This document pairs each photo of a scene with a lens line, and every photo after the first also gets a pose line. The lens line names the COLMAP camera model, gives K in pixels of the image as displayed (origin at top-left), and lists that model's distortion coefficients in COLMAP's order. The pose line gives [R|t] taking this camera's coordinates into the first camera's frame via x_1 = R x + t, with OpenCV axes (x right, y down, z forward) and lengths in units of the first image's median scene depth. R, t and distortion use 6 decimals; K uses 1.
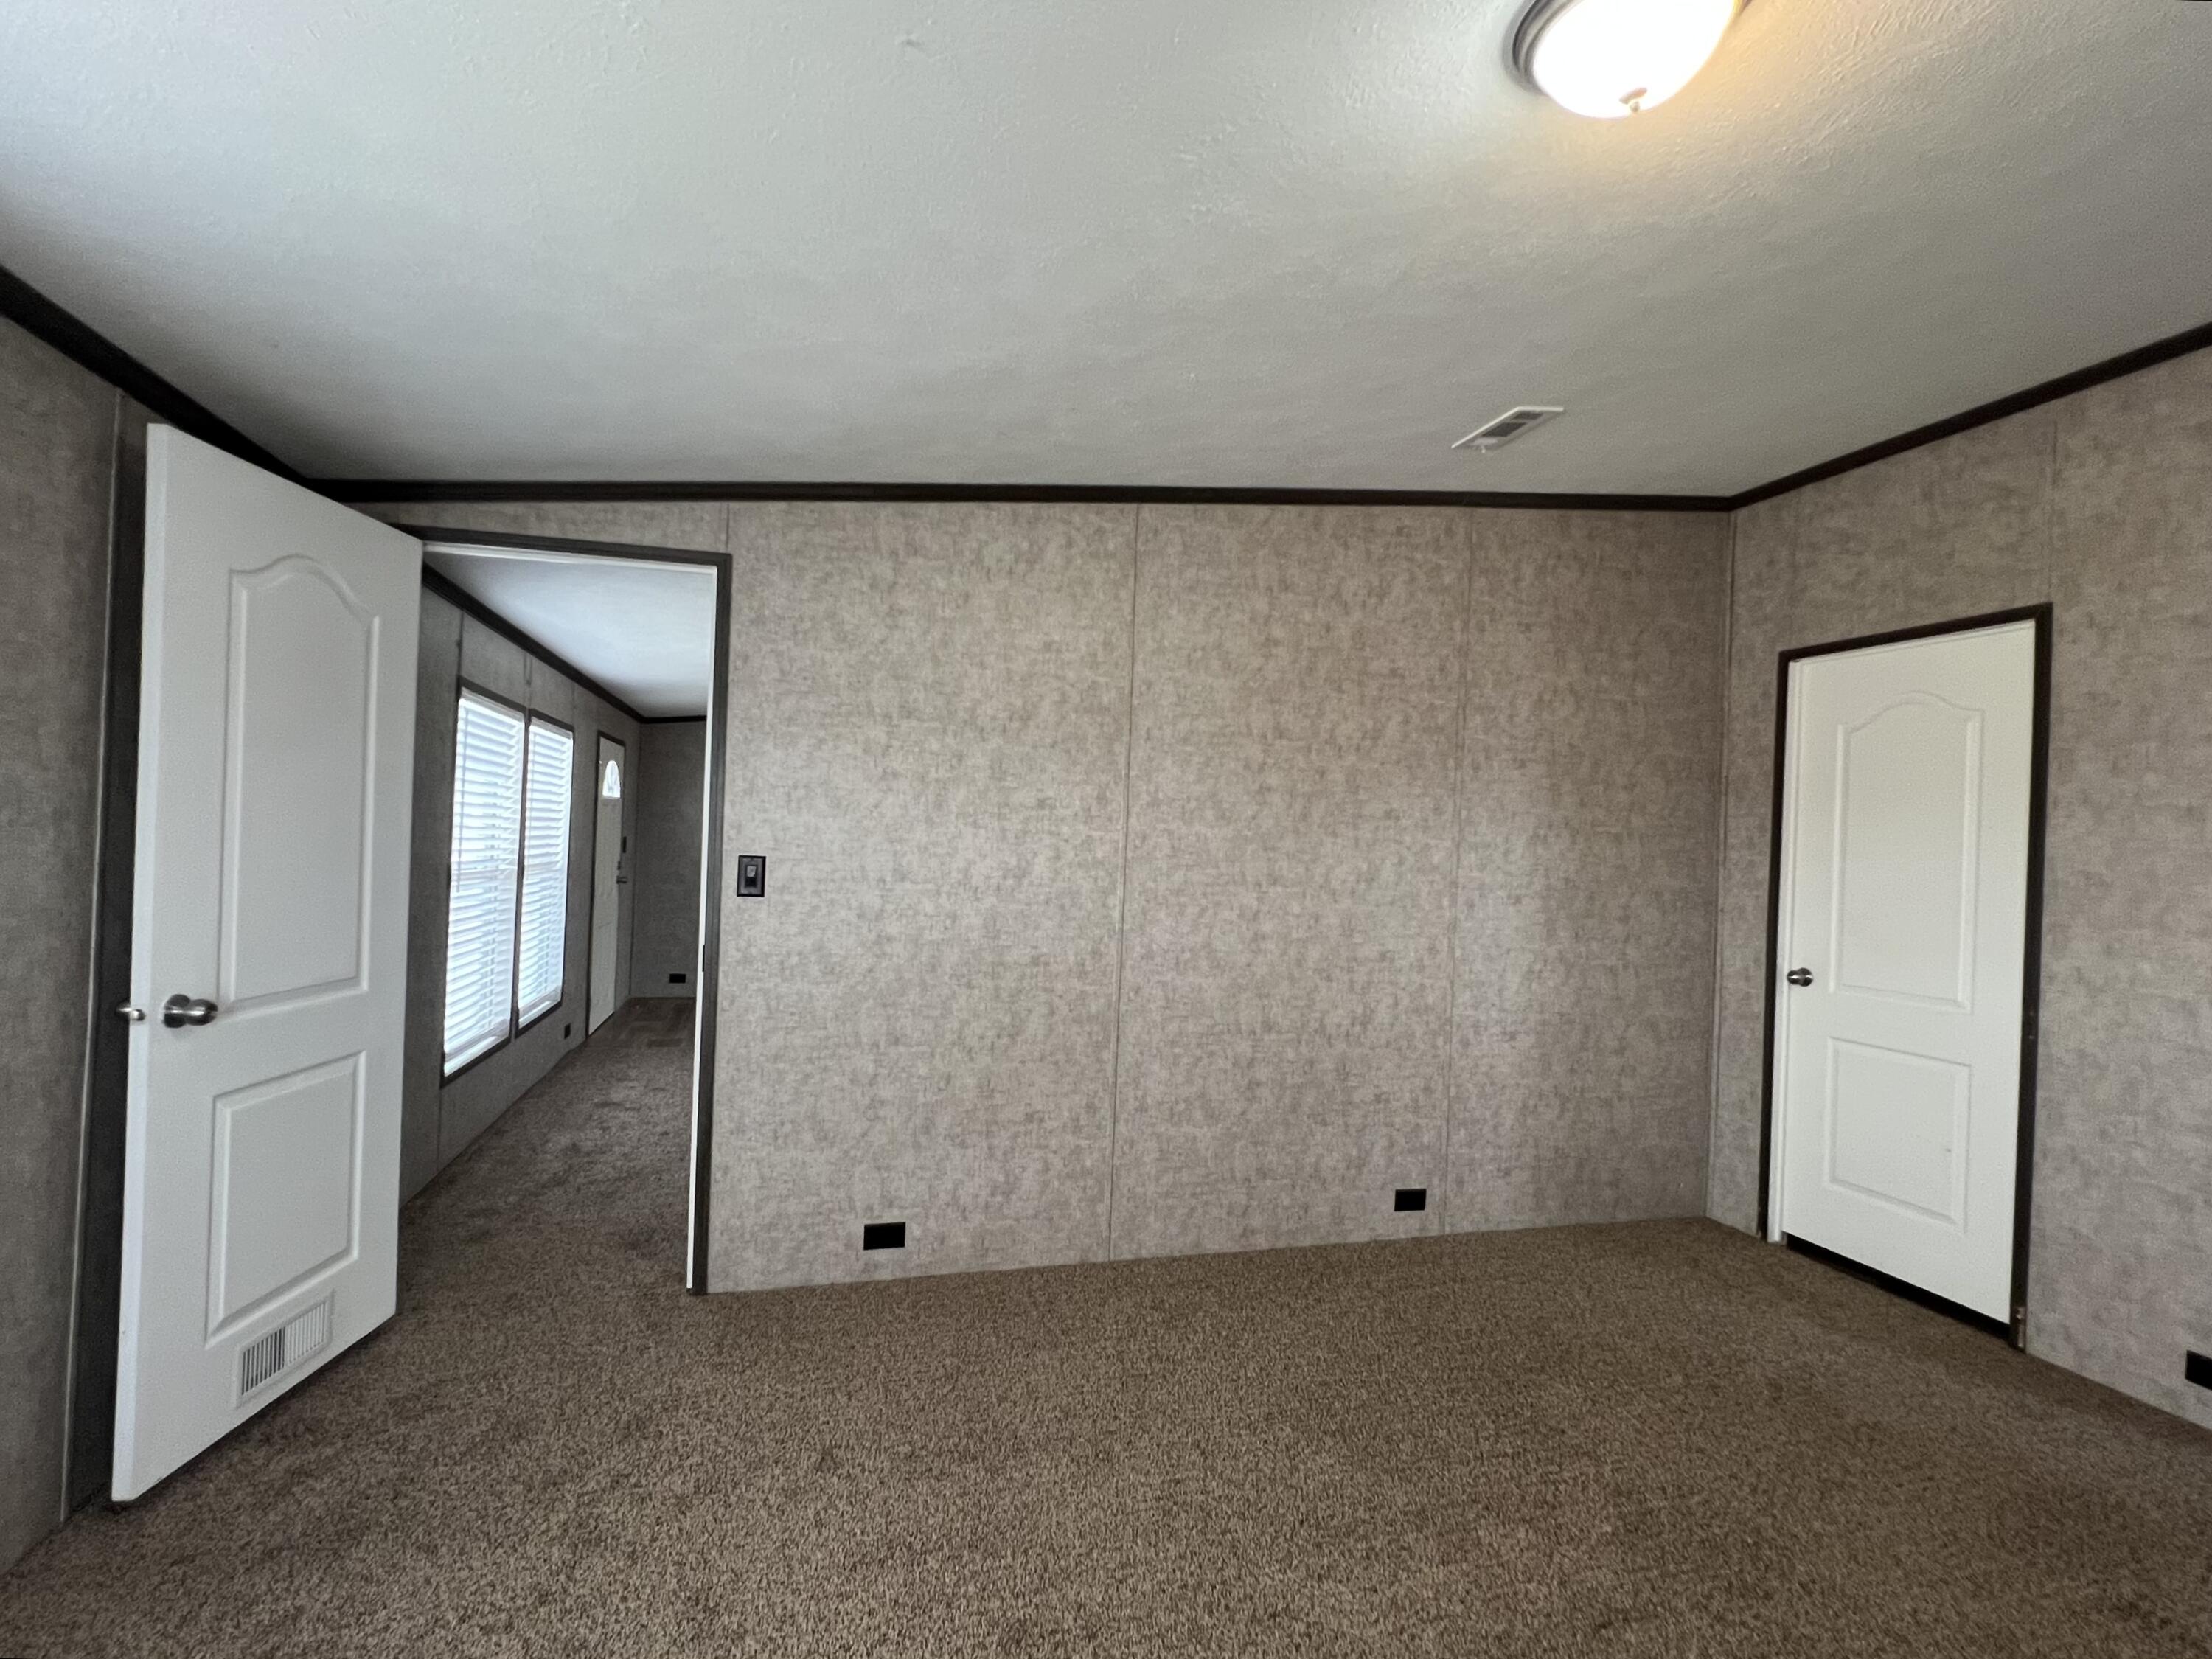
lens RADIAL K [[988.8, 0, 1169.3], [0, 988.8, 839.4], [0, 0, 1]] dist [-0.002758, 0.000882]
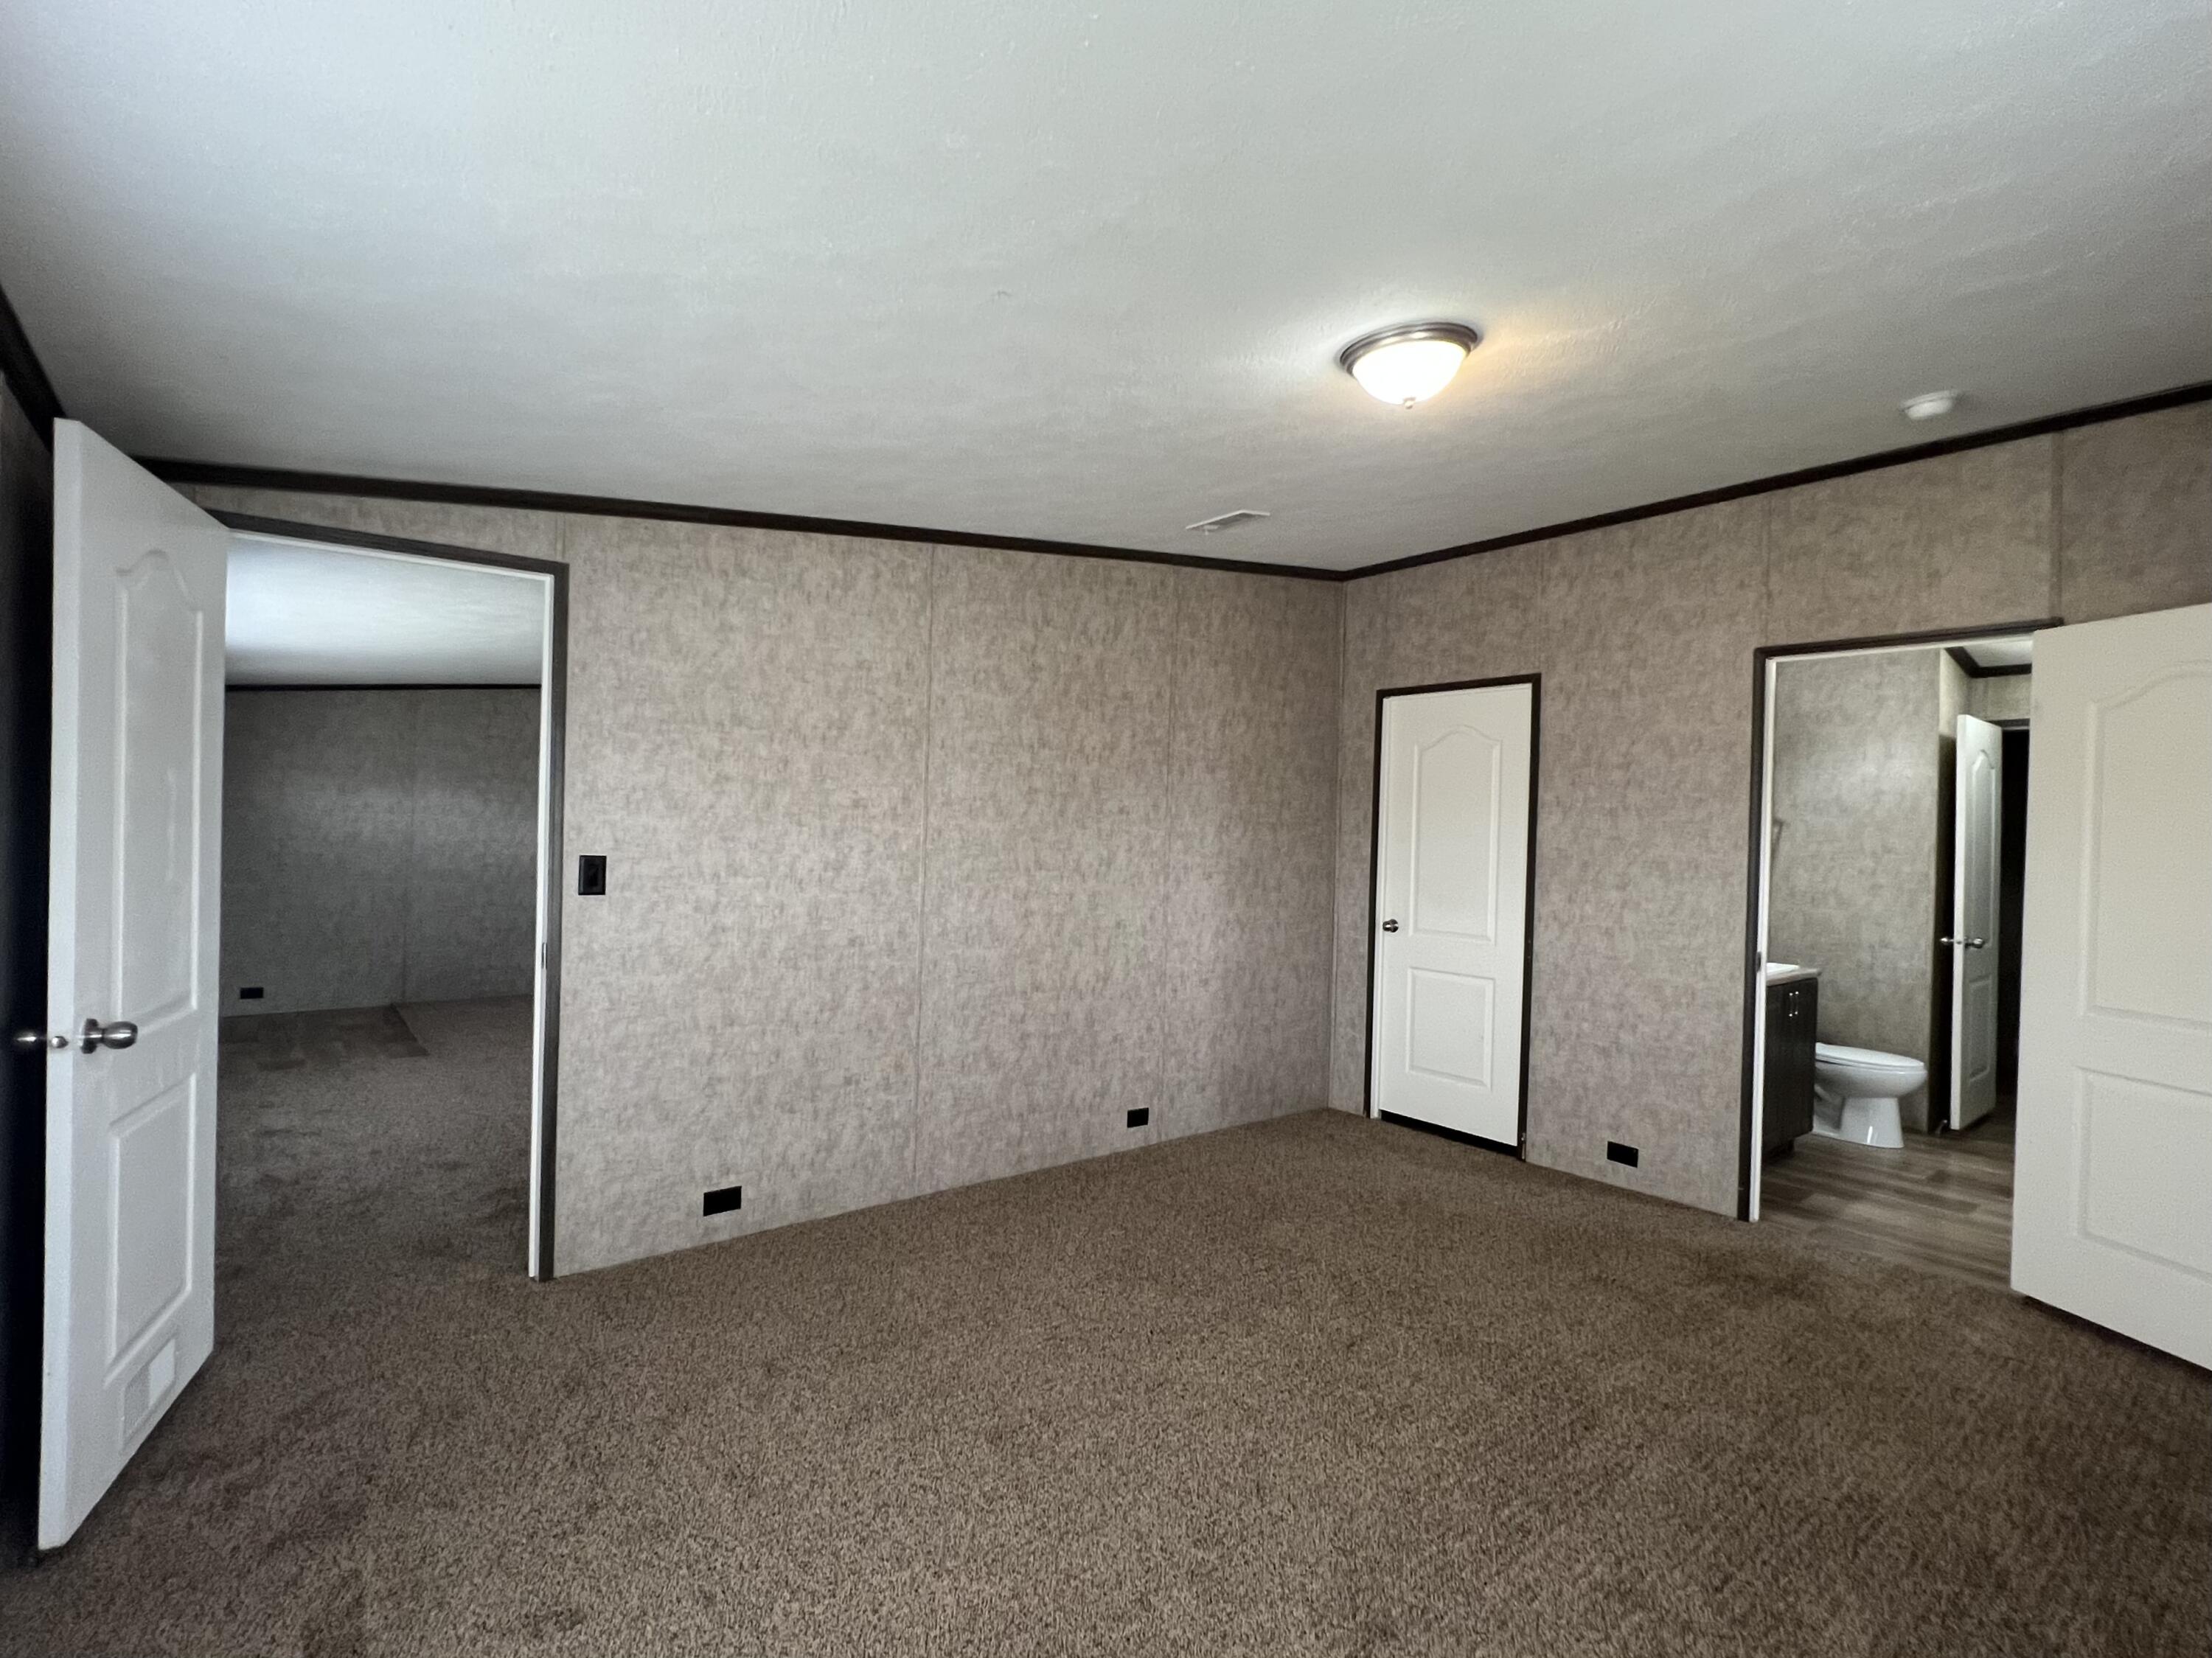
lens RADIAL K [[1025.1, 0, 1111.3], [0, 1025.1, 831.9], [0, 0, 1]] dist [-0.002426, 0.000658]
pose [[0.921508, -0.011199, 0.388198, -0.317739], [0.003501, 0.999783, 0.020532, -0.027181], [-0.388343, -0.017562, 0.921347, -0.196405]]
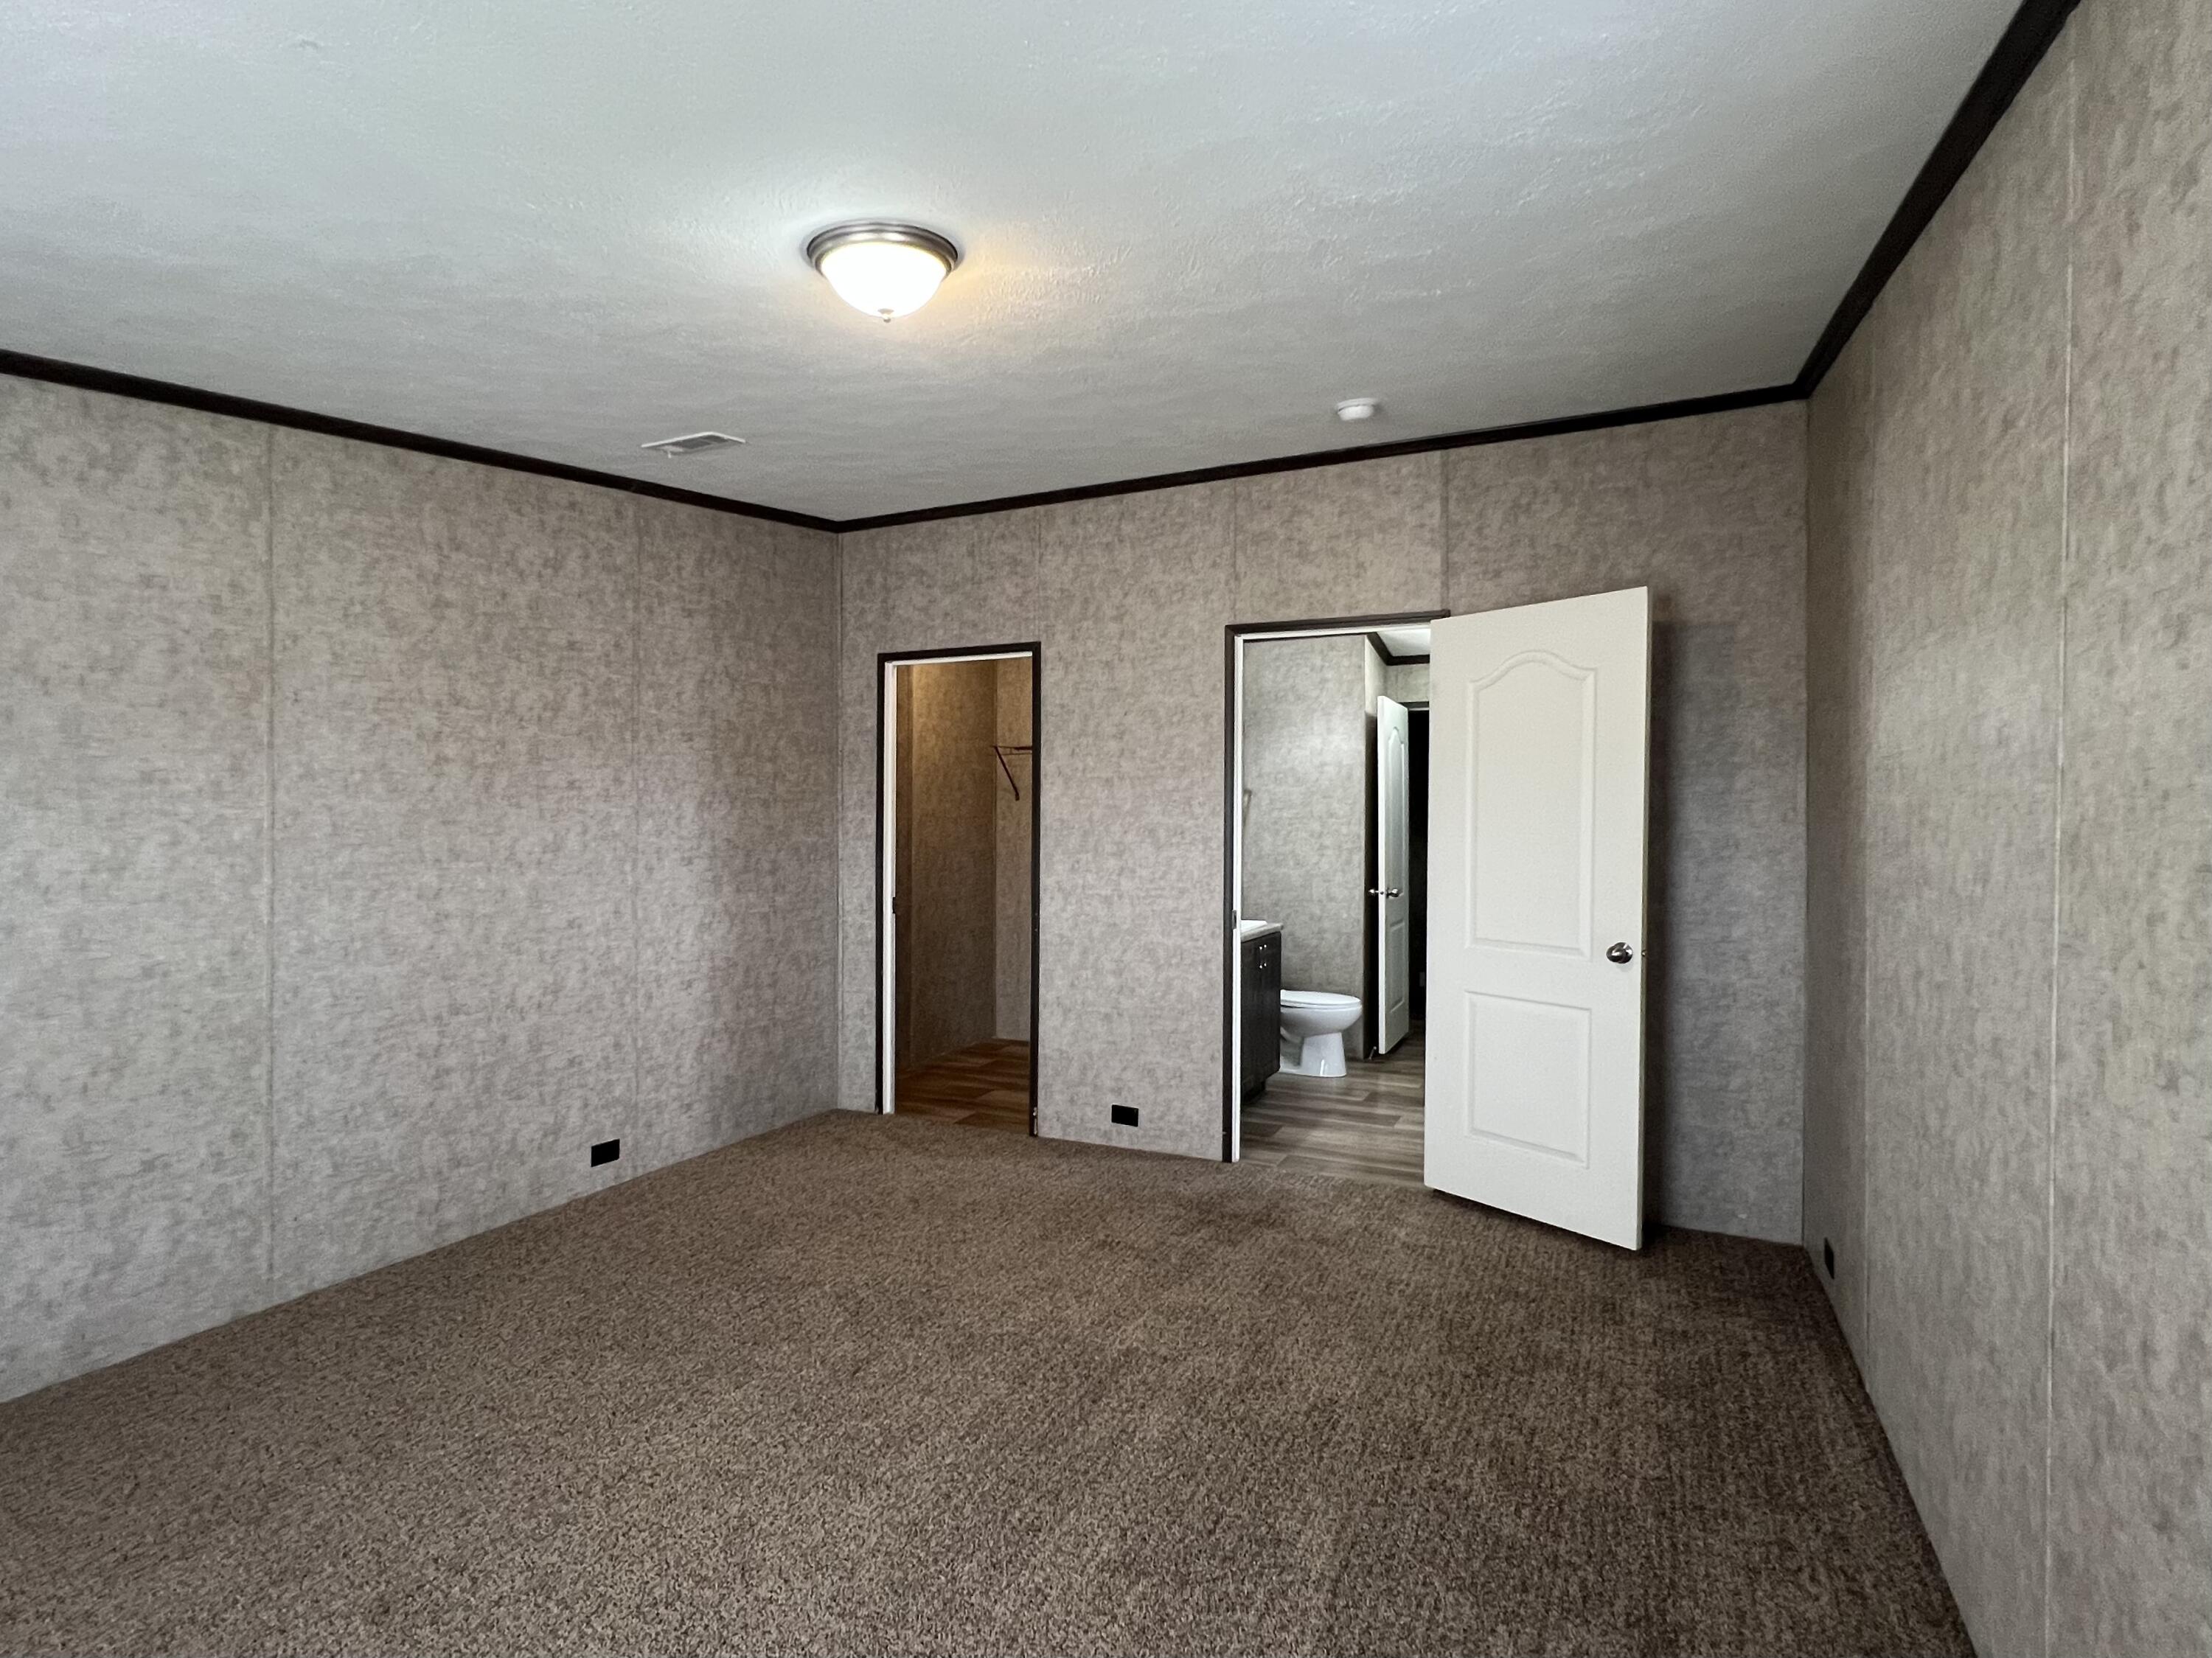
lens RADIAL K [[1078.0, 0, 1094.1], [0, 1078.0, 831.0], [0, 0, 1]] dist [-0.001242, 0.001067]
pose [[0.672102, -0.040695, 0.739340, -0.263420], [0.016439, 0.999063, 0.040047, -0.014658], [-0.740276, -0.014761, 0.672141, -0.161422]]
